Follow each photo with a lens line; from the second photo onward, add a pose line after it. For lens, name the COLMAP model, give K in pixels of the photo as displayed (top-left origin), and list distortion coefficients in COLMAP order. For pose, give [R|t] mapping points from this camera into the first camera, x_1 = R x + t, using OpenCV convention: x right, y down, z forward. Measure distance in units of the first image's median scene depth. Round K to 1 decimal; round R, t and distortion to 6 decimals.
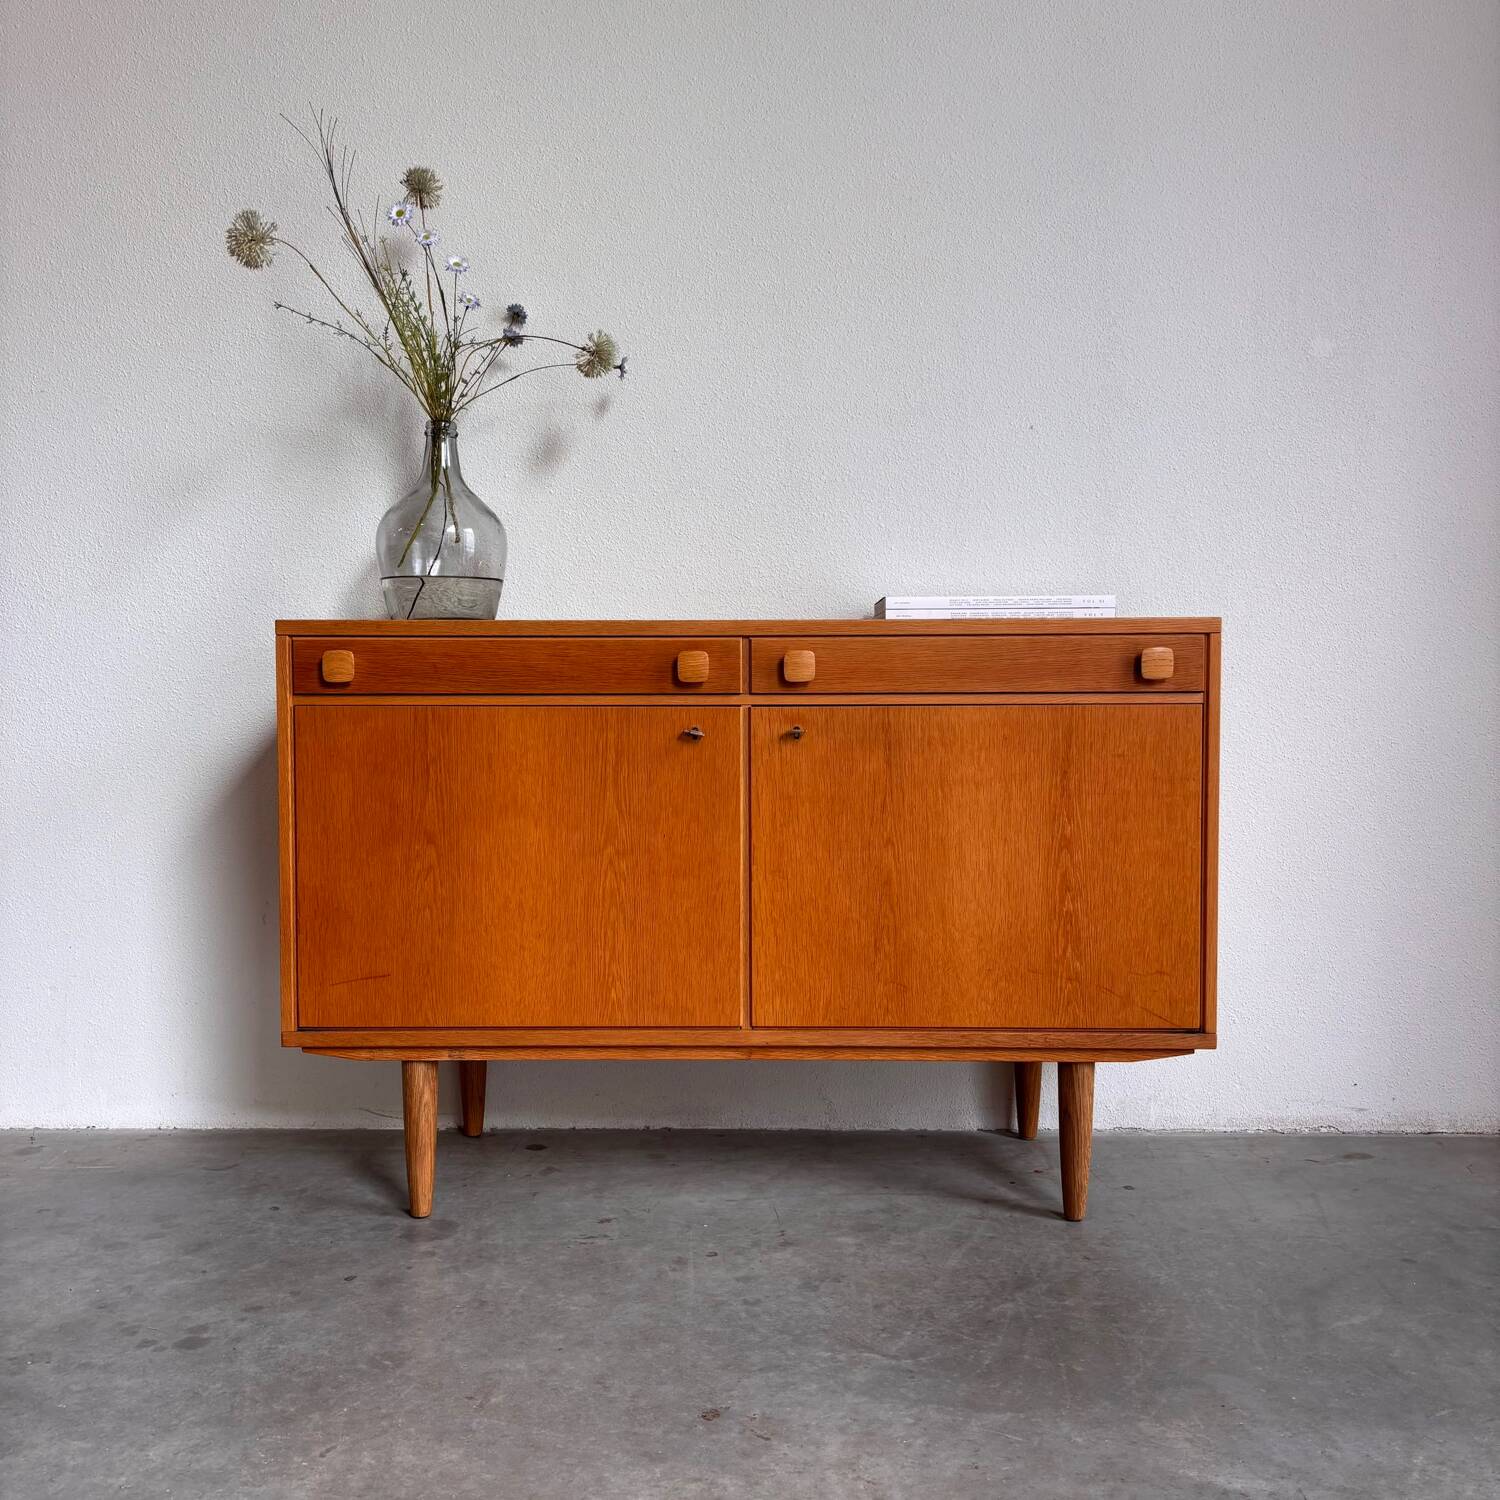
lens RADIAL K [[1527.3, 0, 742.9], [0, 1527.3, 733.2], [0, 0, 1]] dist [0.025352, 0.000000]
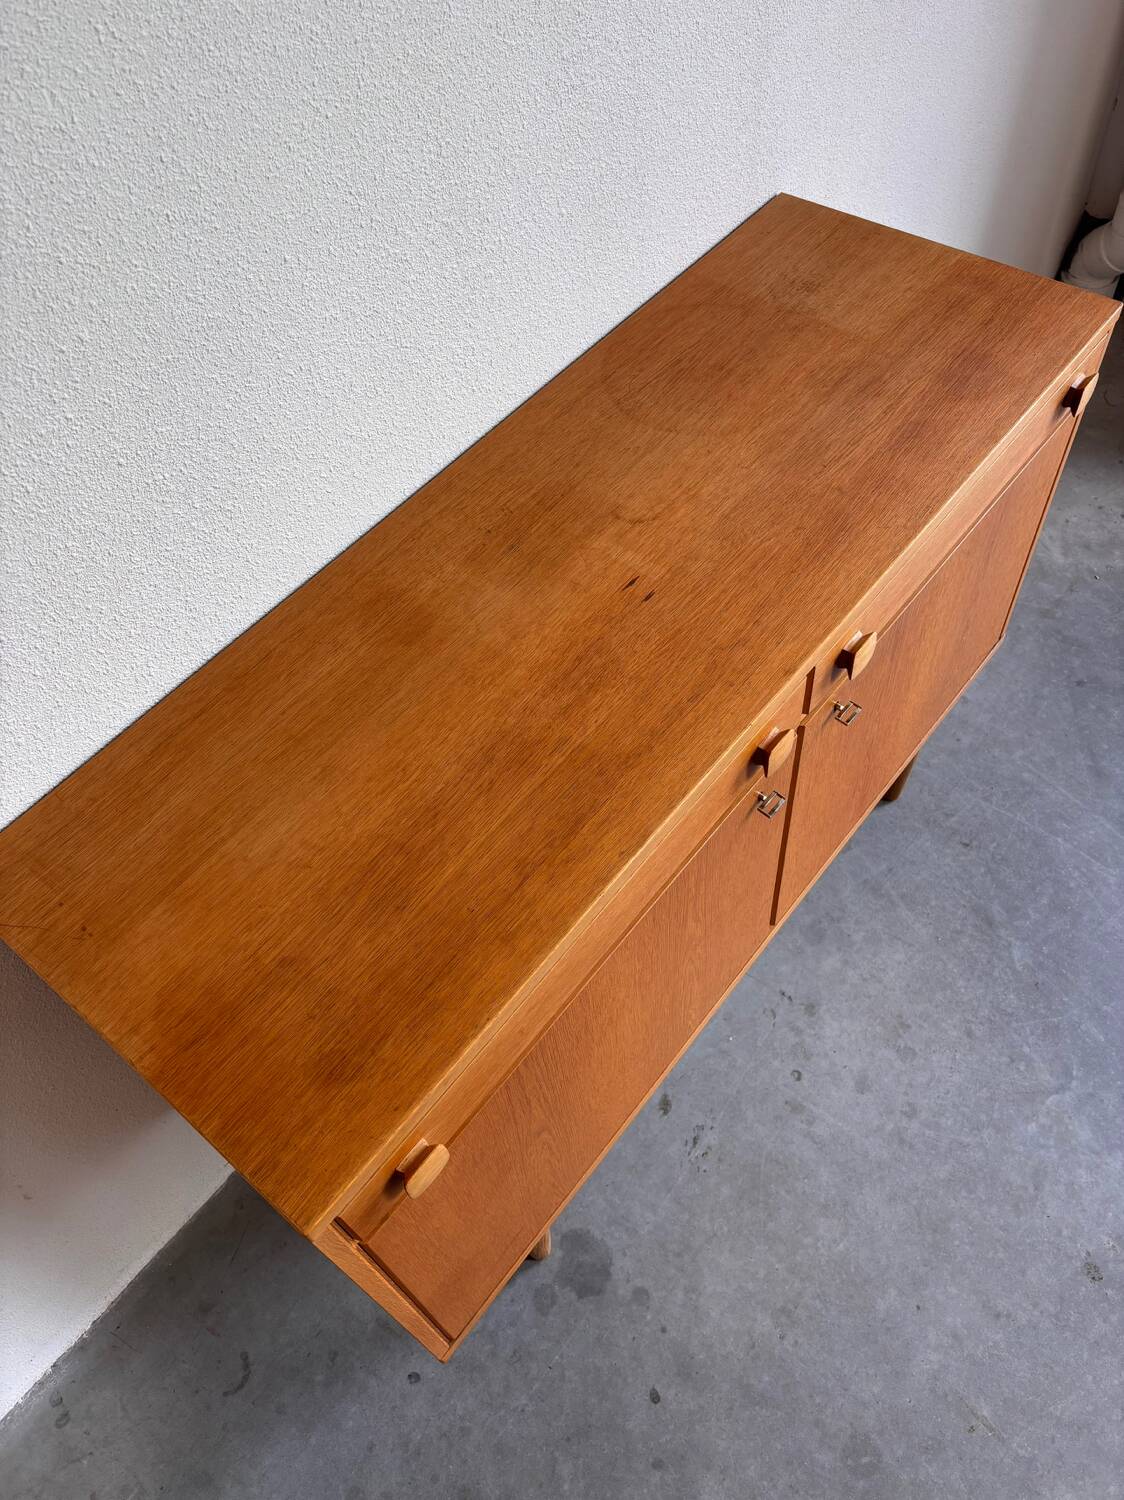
lens RADIAL K [[1138.7, 0, 562.3], [0, 1138.7, 748.8], [0, 0, 1]] dist [0.029898, -0.031721]
pose [[0.624089, -0.660945, 0.416731, -0.302370], [0.107102, 0.600674, 0.792288, -0.455492], [-0.773978, -0.449825, 0.445662, 0.839278]]
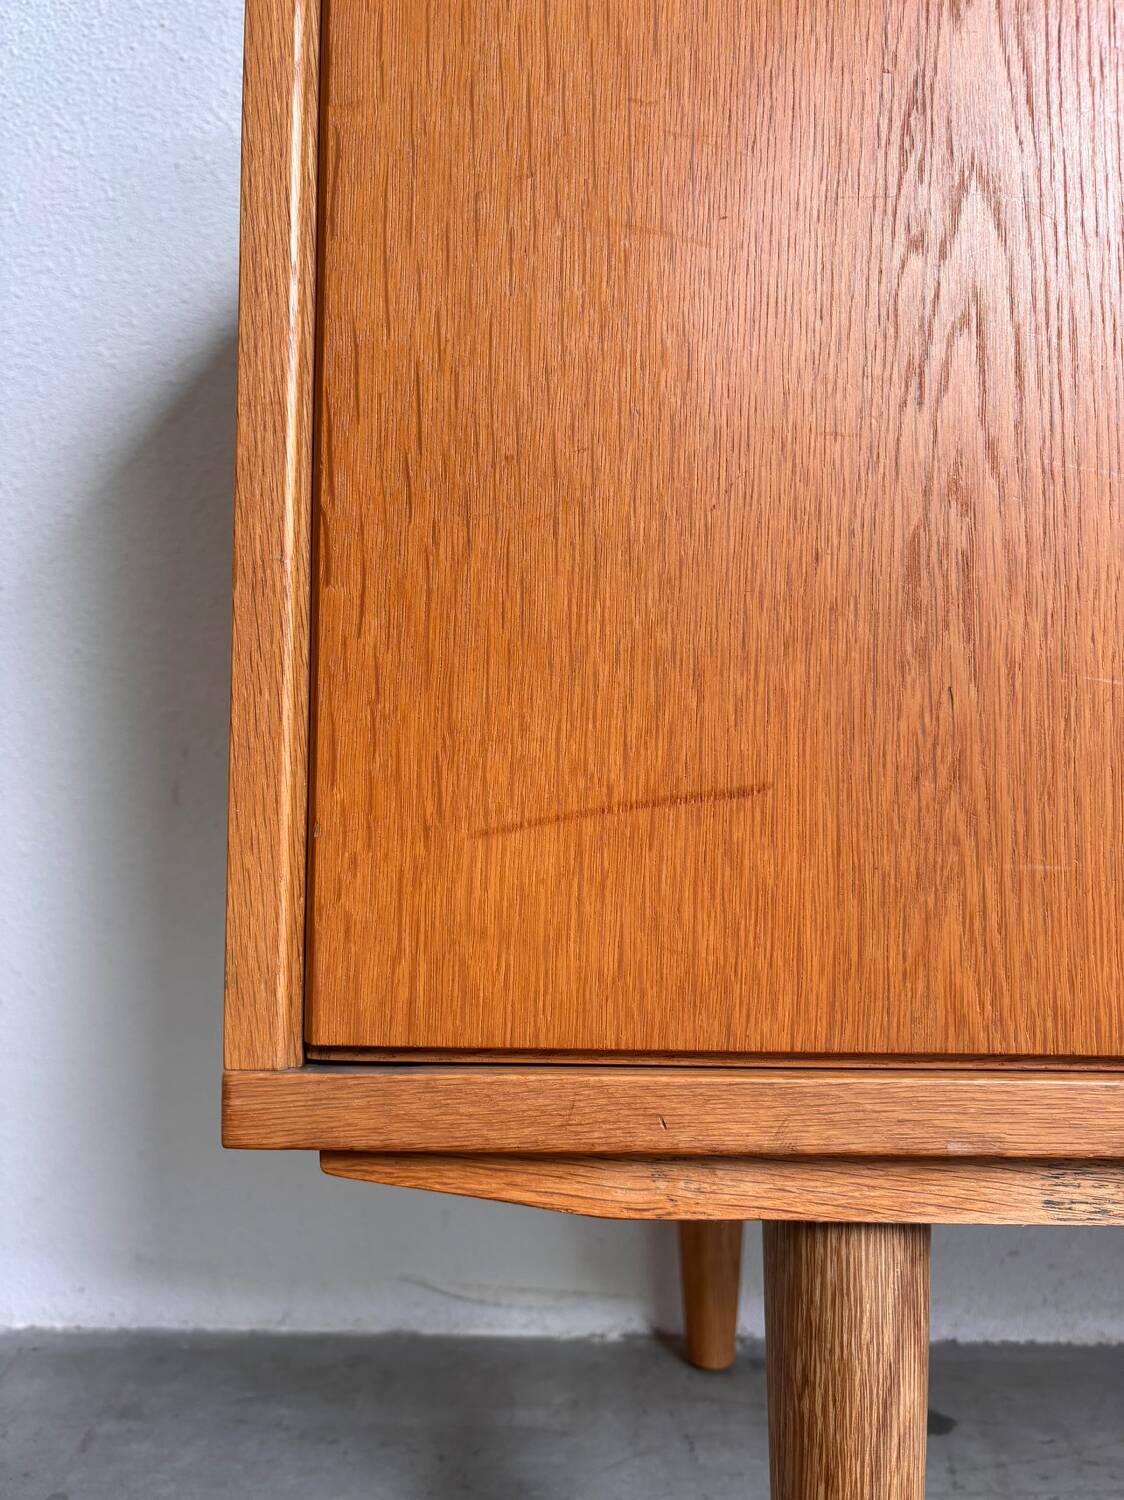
lens RADIAL K [[1138.7, 0, 557.9], [0, 1138.7, 749.2], [0, 0, 1]] dist [0.029898, -0.031721]
pose [[0.999945, 0.010309, 0.002132, -0.260655], [-0.010069, 0.995683, -0.092272, 0.168194], [-0.003074, 0.092245, 0.995732, 0.855775]]
